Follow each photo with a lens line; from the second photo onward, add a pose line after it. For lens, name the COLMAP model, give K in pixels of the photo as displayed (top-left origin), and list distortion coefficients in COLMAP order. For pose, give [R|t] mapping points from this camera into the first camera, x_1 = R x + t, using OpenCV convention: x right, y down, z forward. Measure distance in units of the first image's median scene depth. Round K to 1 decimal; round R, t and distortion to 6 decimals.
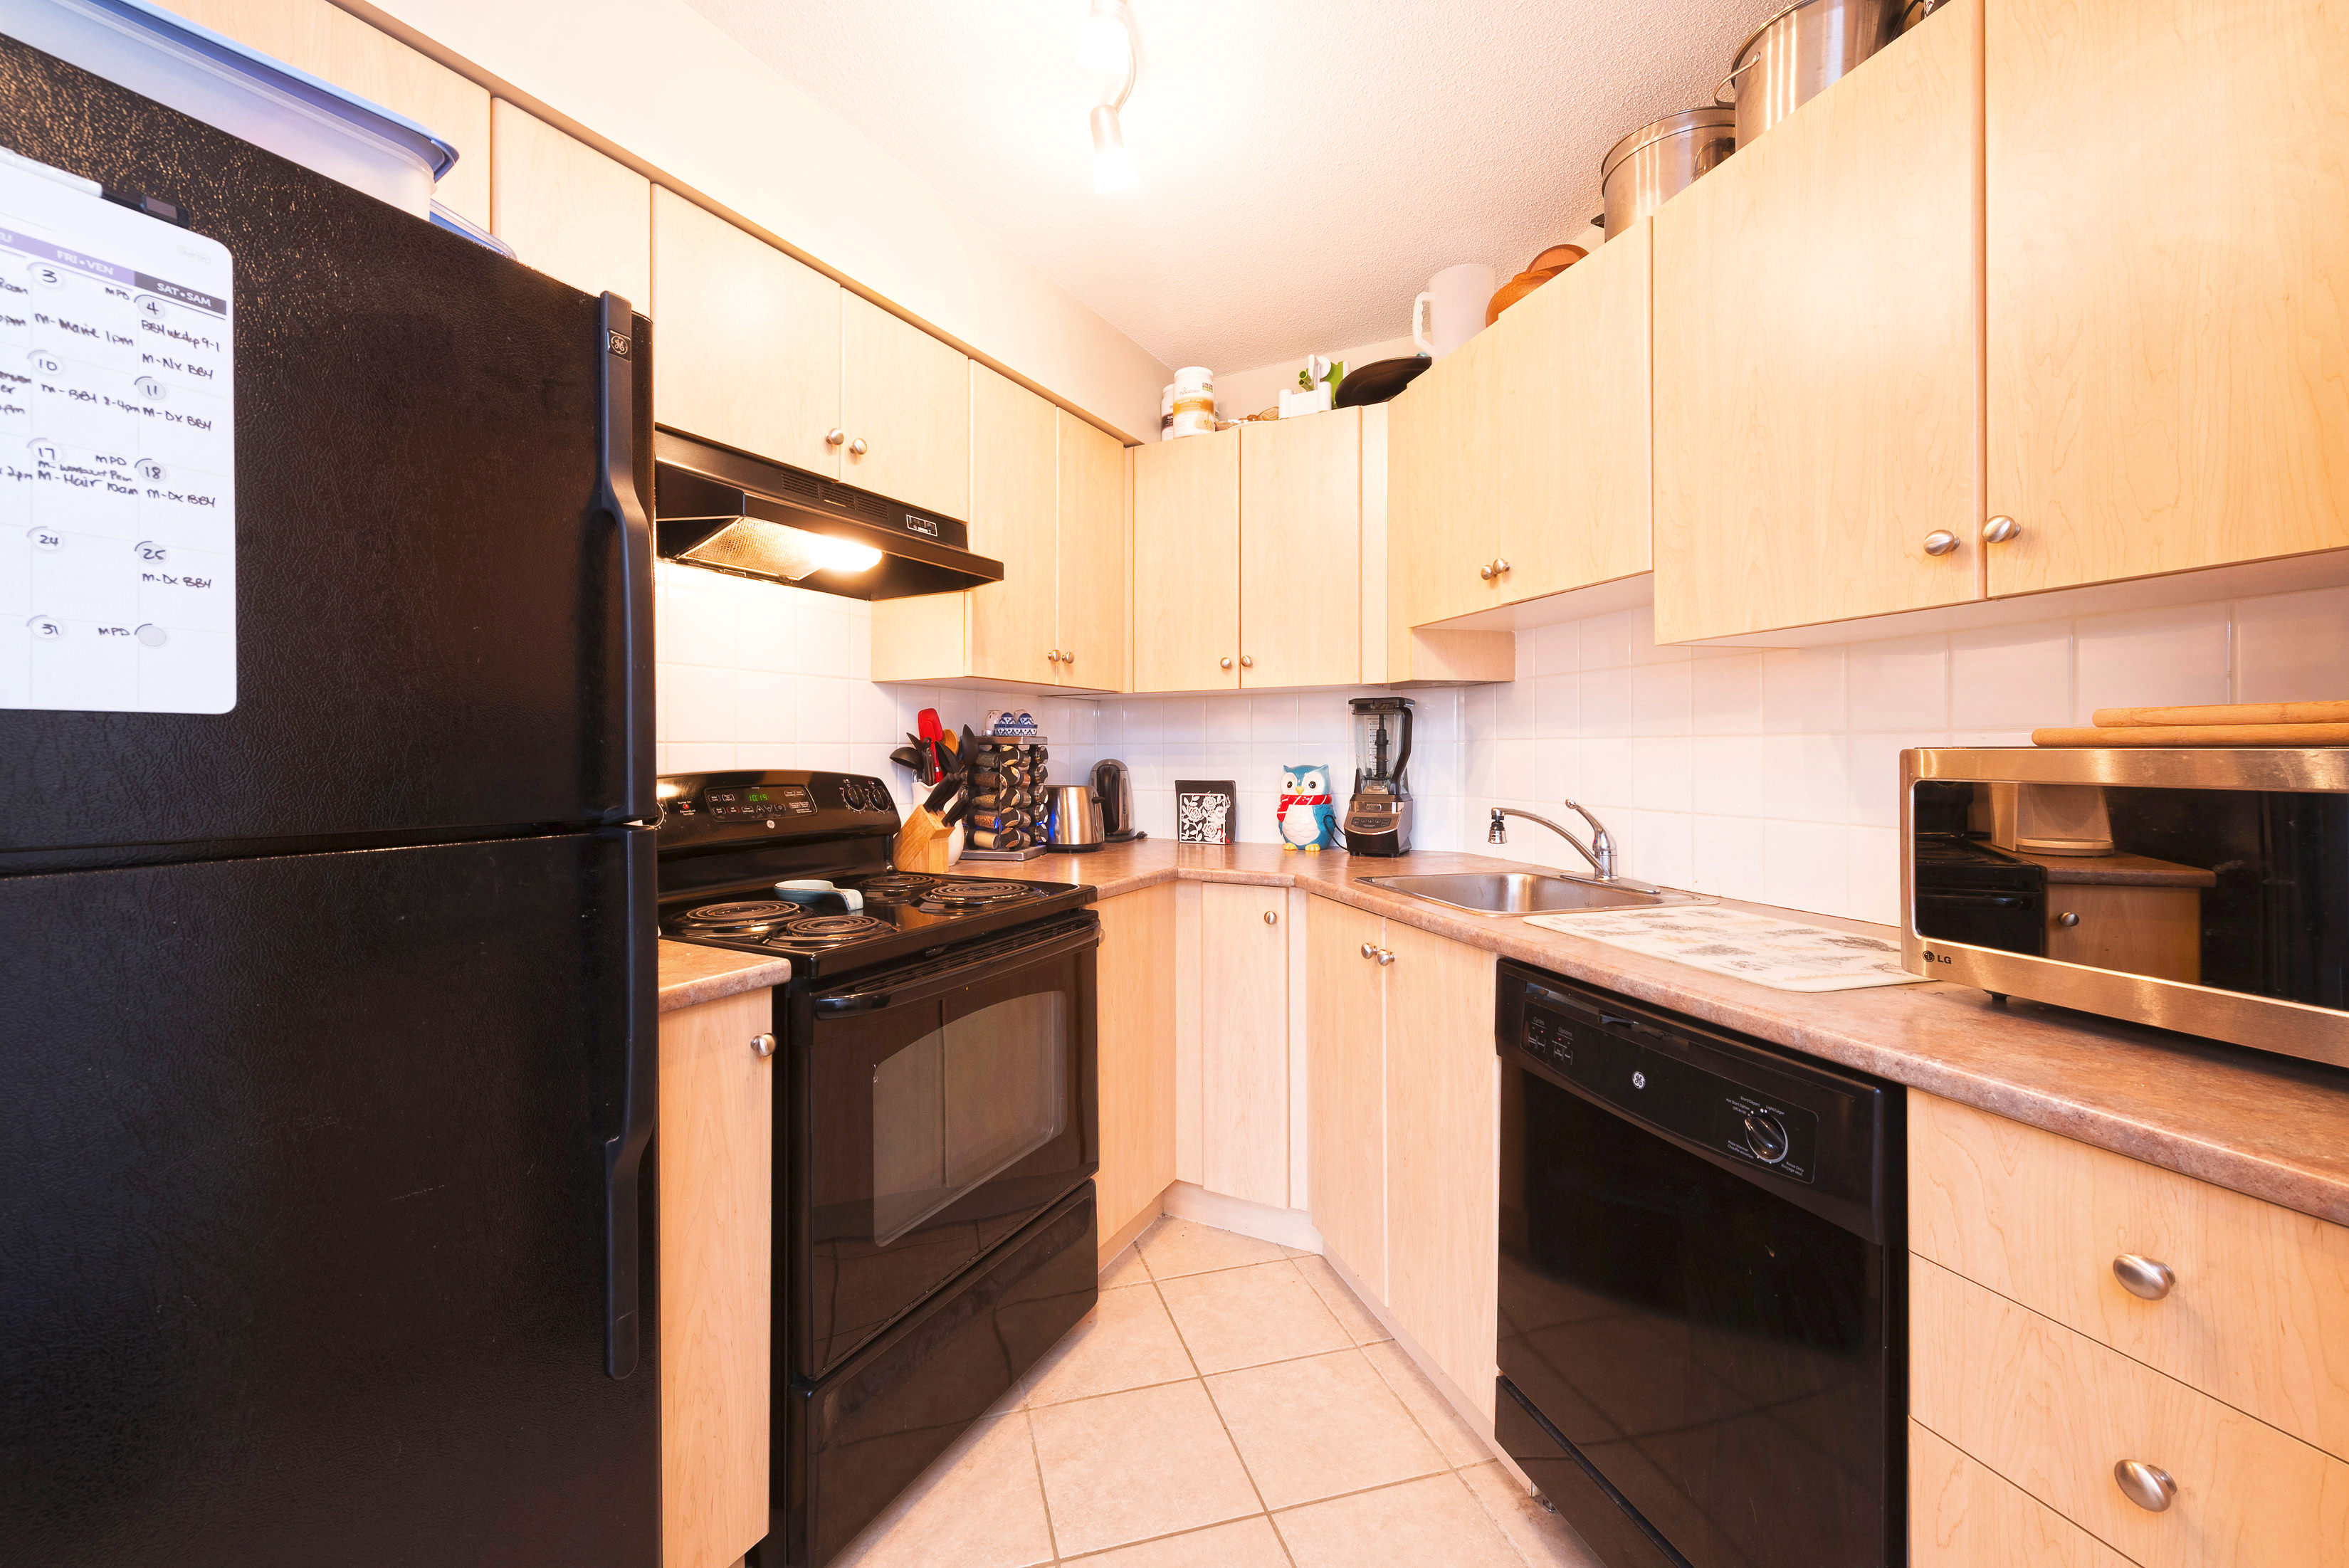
lens RADIAL K [[911.8, 0, 1175.9], [0, 911.8, 748.6], [0, 0, 1]] dist [0.001506, -0.003081]
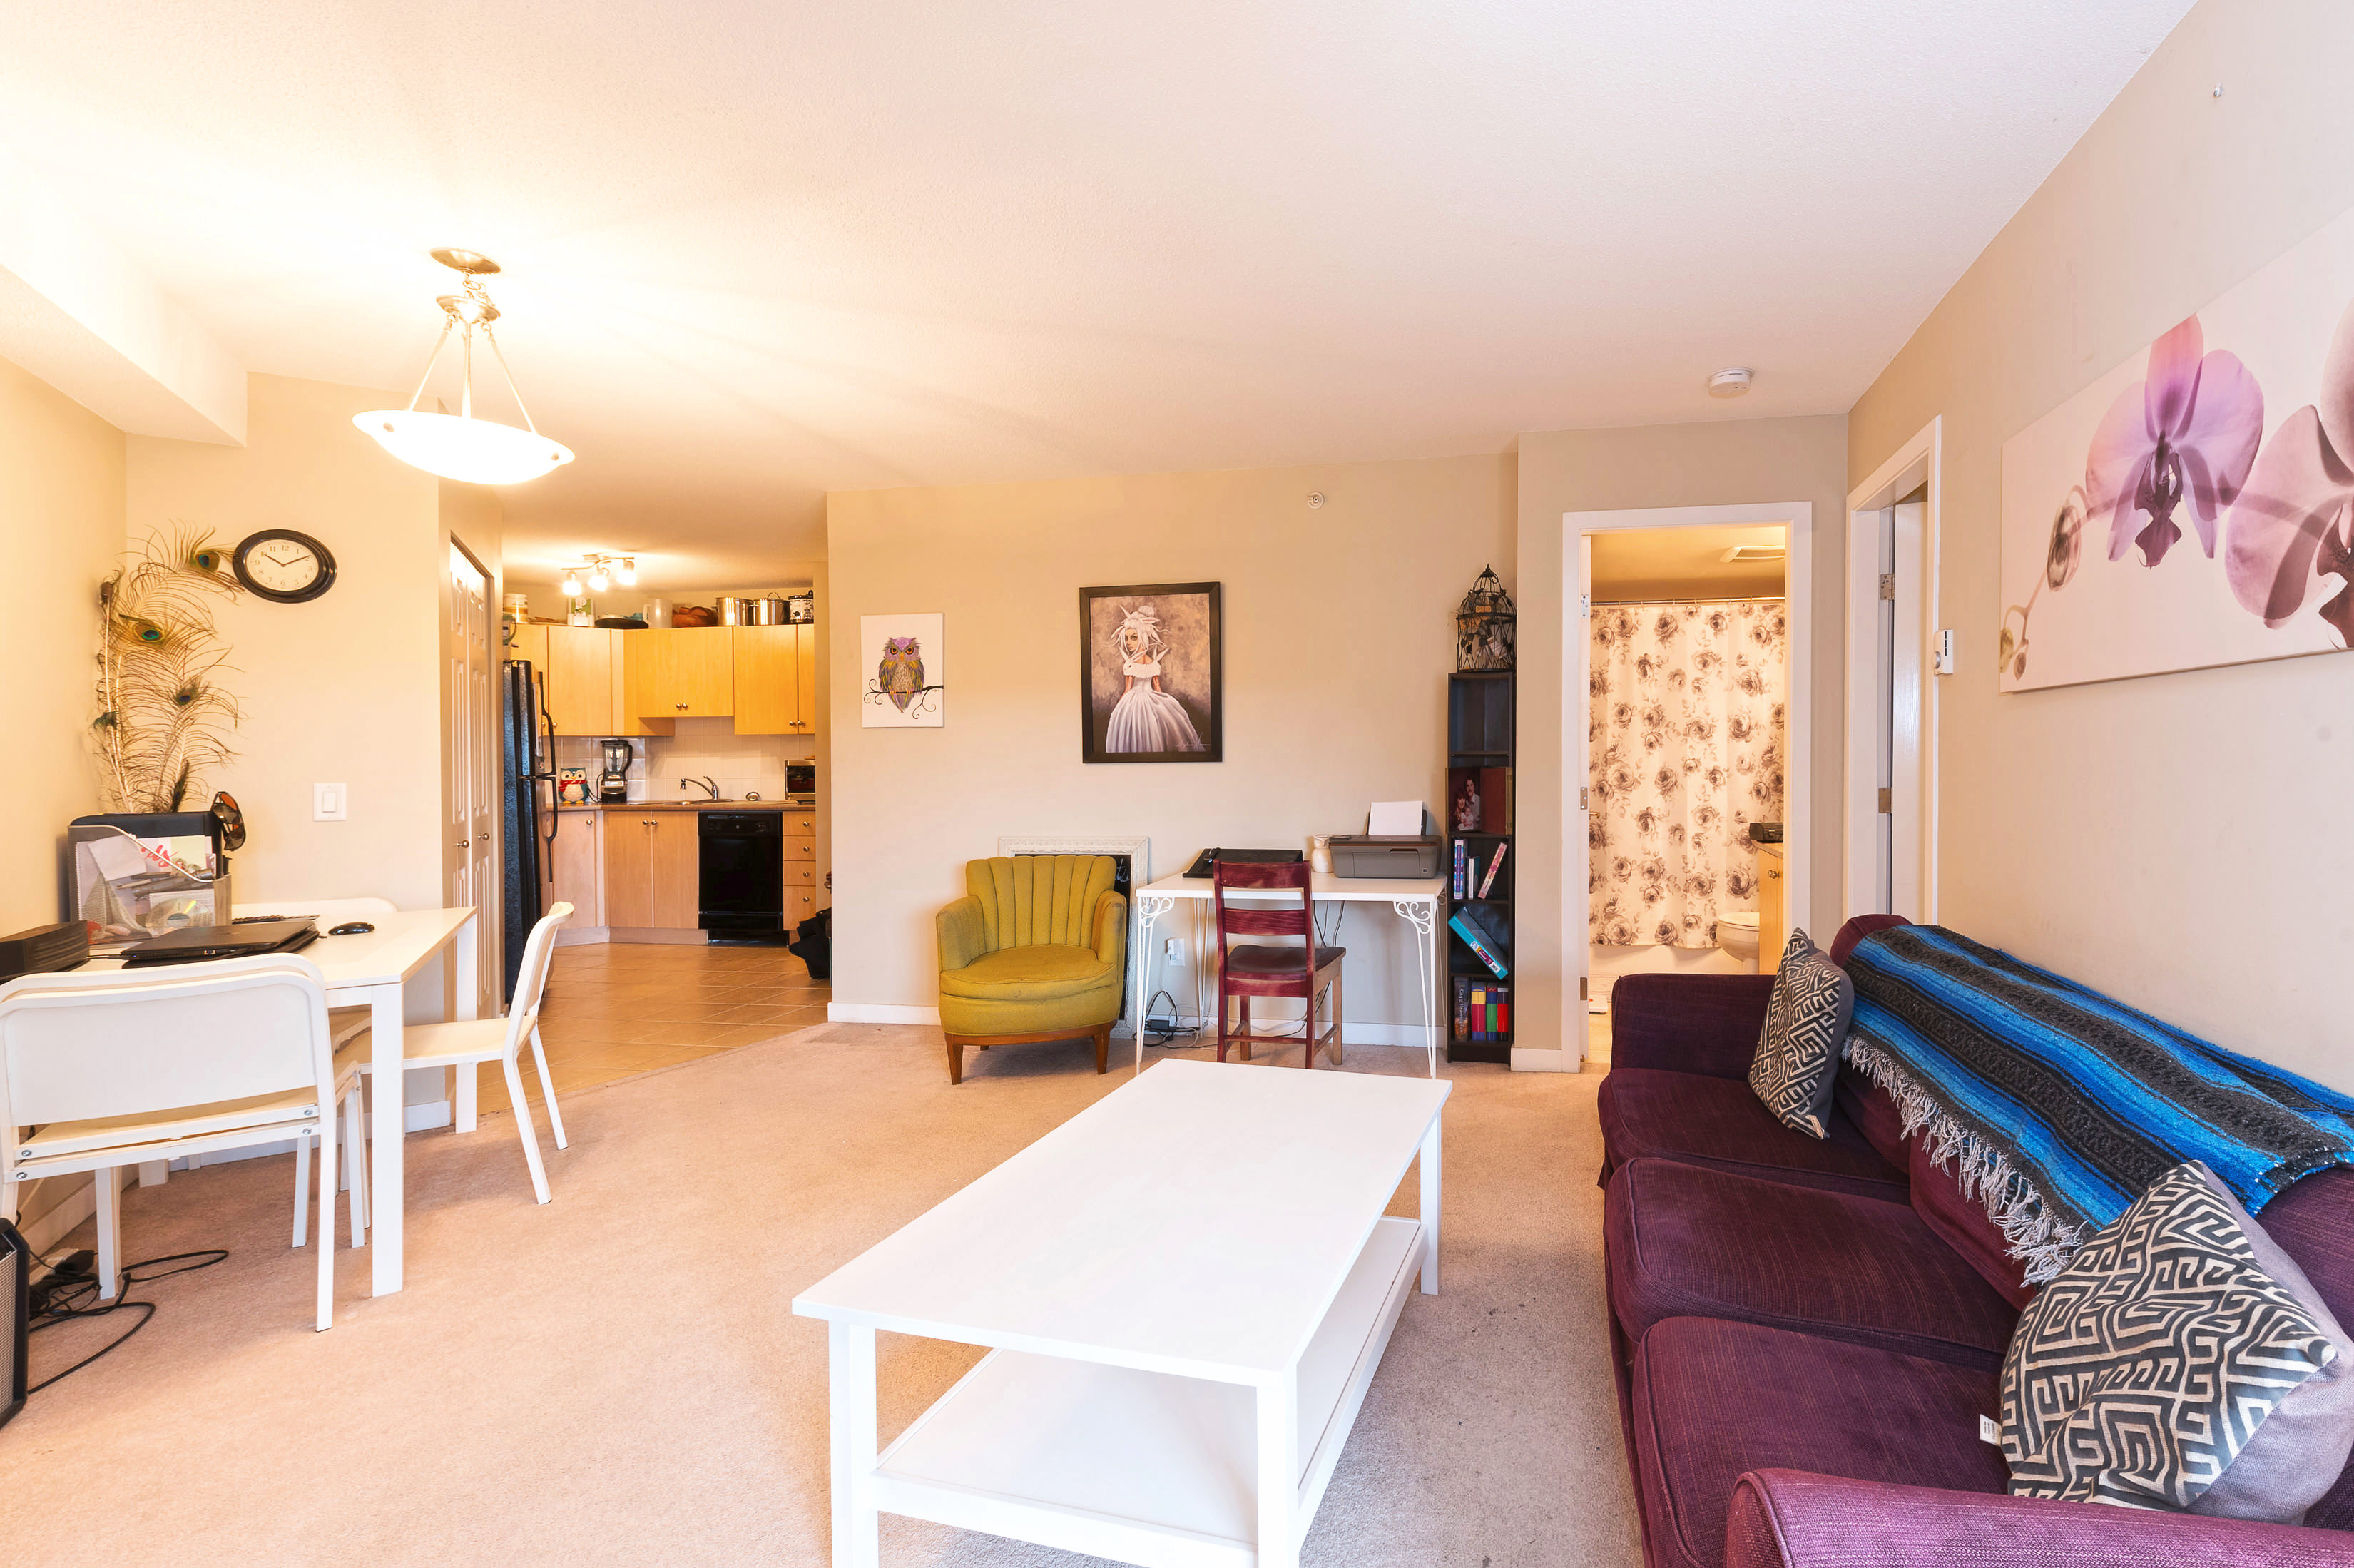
lens RADIAL K [[913.8, 0, 1199.0], [0, 913.8, 802.8], [0, 0, 1]] dist [0.001506, -0.003081]
pose [[0.488833, -0.010218, 0.872318, -1.328189], [-0.007922, 0.999838, 0.016151, 0.069715], [-0.872341, -0.014806, 0.488673, -1.841187]]
